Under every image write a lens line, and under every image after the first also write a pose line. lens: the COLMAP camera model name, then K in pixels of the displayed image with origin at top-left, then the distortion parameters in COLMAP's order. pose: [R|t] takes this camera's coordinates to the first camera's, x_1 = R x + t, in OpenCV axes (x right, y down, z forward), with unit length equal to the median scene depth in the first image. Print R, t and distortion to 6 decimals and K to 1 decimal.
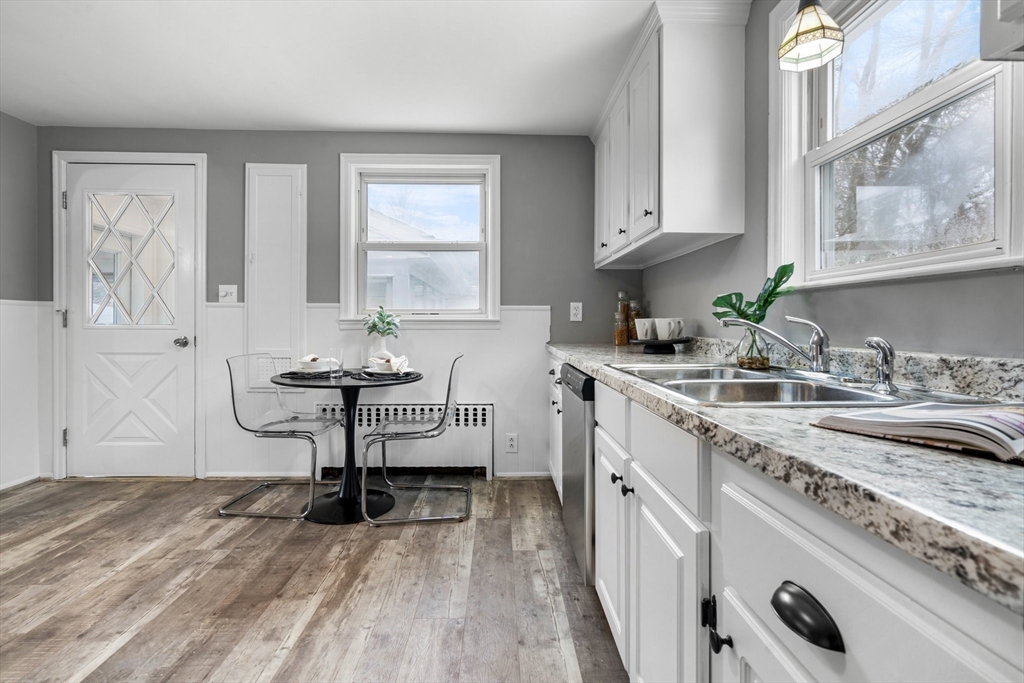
lens RADIAL K [[474.2, 0, 513.5], [0, 474.2, 325.7], [0, 0, 1]] dist [-0.000199, 0.000173]
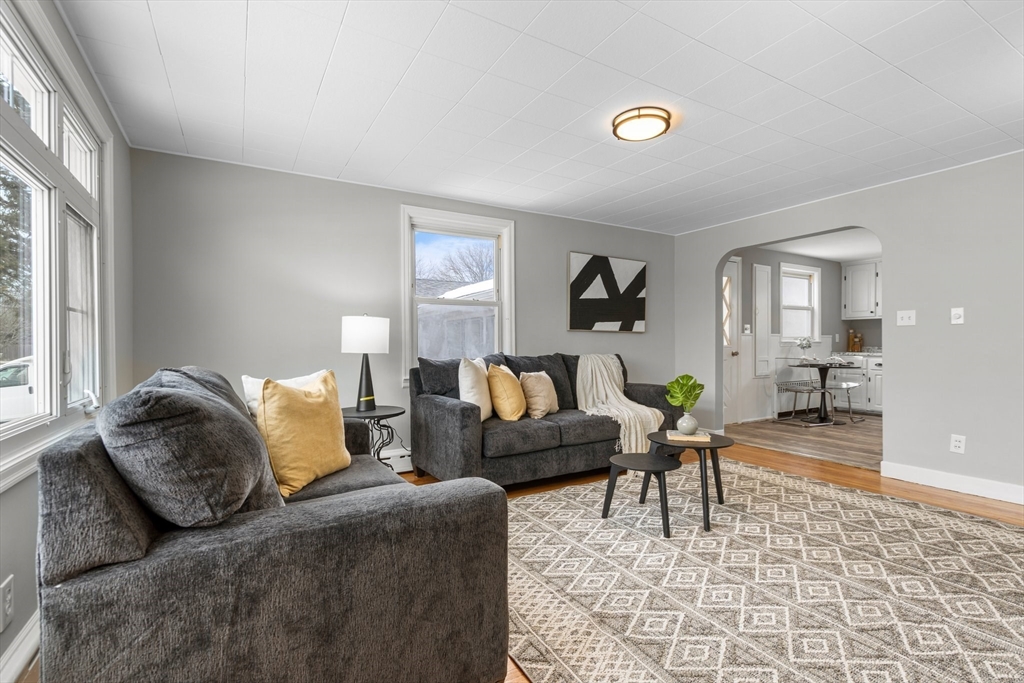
lens RADIAL K [[467.2, 0, 515.3], [0, 467.2, 348.5], [0, 0, 1]] dist [-0.002275, 0.000356]
pose [[0.877727, -0.011048, 0.479034, -2.804100], [0.010149, 0.999939, 0.004466, -0.005131], [-0.479054, 0.000942, 0.877785, -0.289424]]
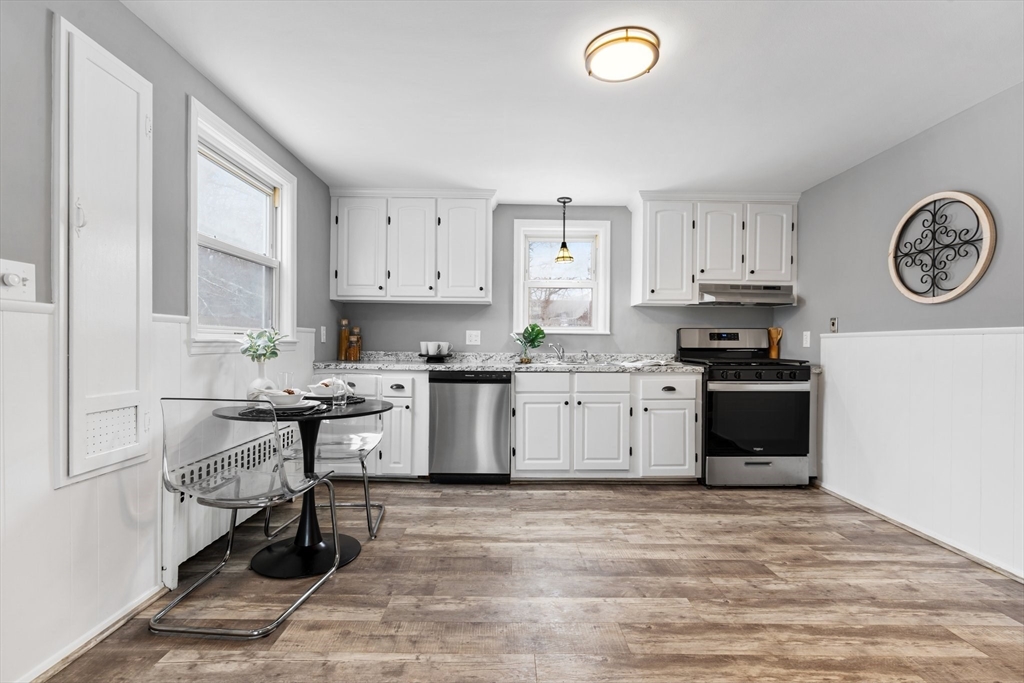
lens RADIAL K [[465.2, 0, 514.0], [0, 465.2, 350.7], [0, 0, 1]] dist [-0.002746, 0.000484]
pose [[0.016494, -0.017806, 0.999705, -1.210251], [-0.003201, 0.999835, 0.017861, -0.012962], [-0.999859, -0.003495, 0.016434, 0.617773]]
